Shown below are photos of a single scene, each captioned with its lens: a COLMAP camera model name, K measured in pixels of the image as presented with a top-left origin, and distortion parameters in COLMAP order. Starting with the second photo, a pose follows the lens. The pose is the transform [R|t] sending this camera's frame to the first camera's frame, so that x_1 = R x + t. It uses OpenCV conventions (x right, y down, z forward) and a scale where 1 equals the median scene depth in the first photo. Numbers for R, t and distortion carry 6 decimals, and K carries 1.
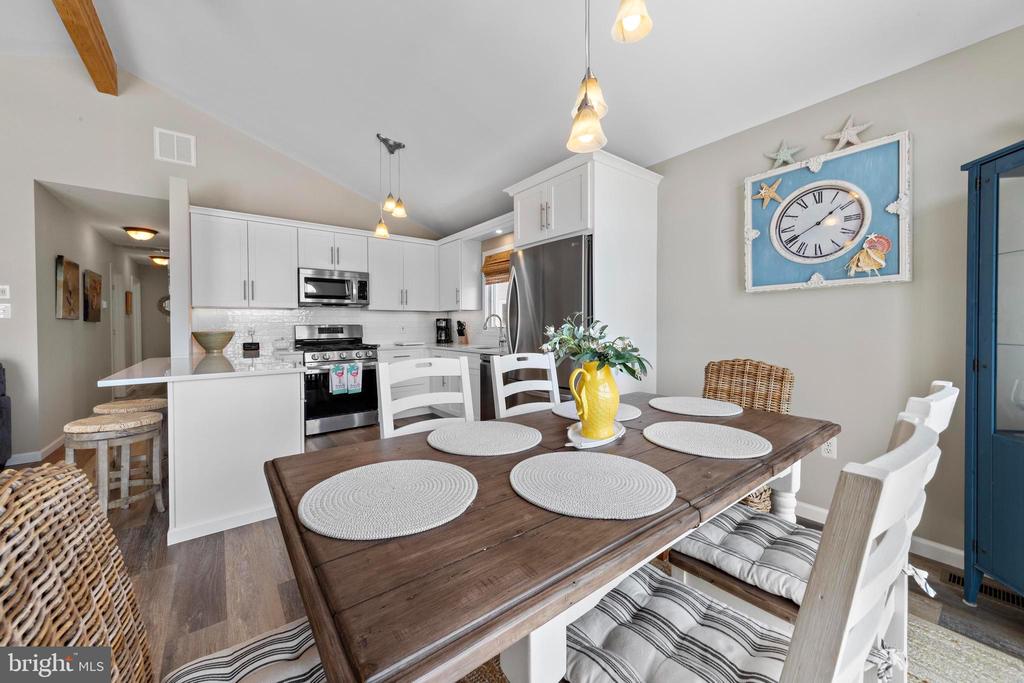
lens RADIAL K [[378.2, 0, 513.4], [0, 378.2, 333.7], [0, 0, 1]] dist [0.007632, -0.000387]
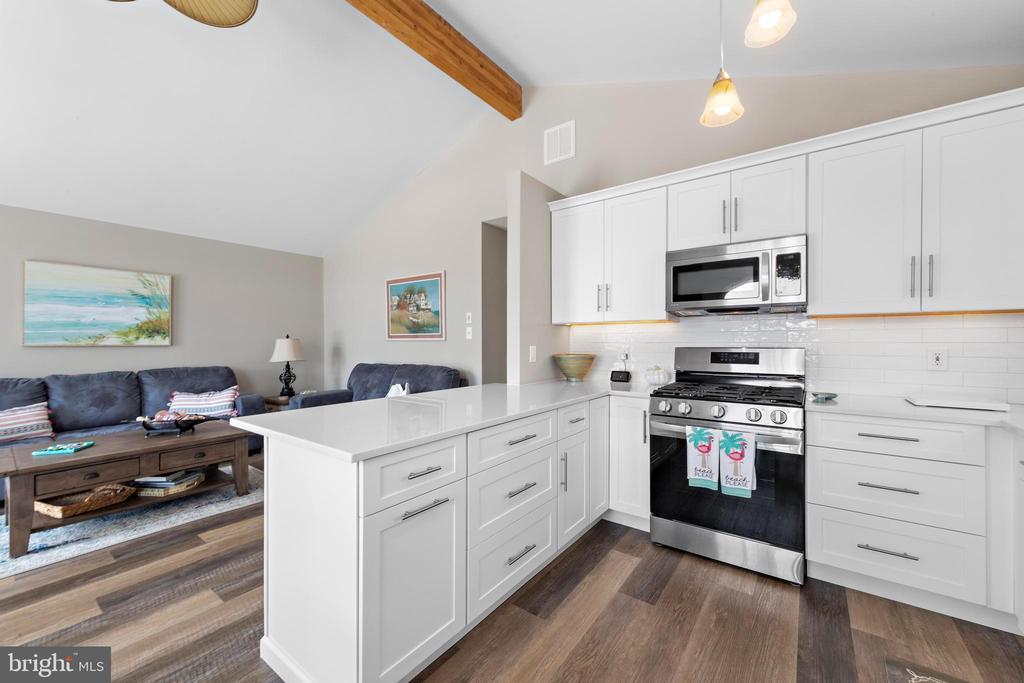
lens RADIAL K [[401.6, 0, 509.8], [0, 401.6, 342.5], [0, 0, 1]] dist [0.000296, 0.000324]
pose [[0.264679, 0.010162, -0.964283, -0.019084], [-0.023740, 0.999710, 0.004019, -0.031175], [0.964044, 0.021828, 0.264844, 0.669058]]
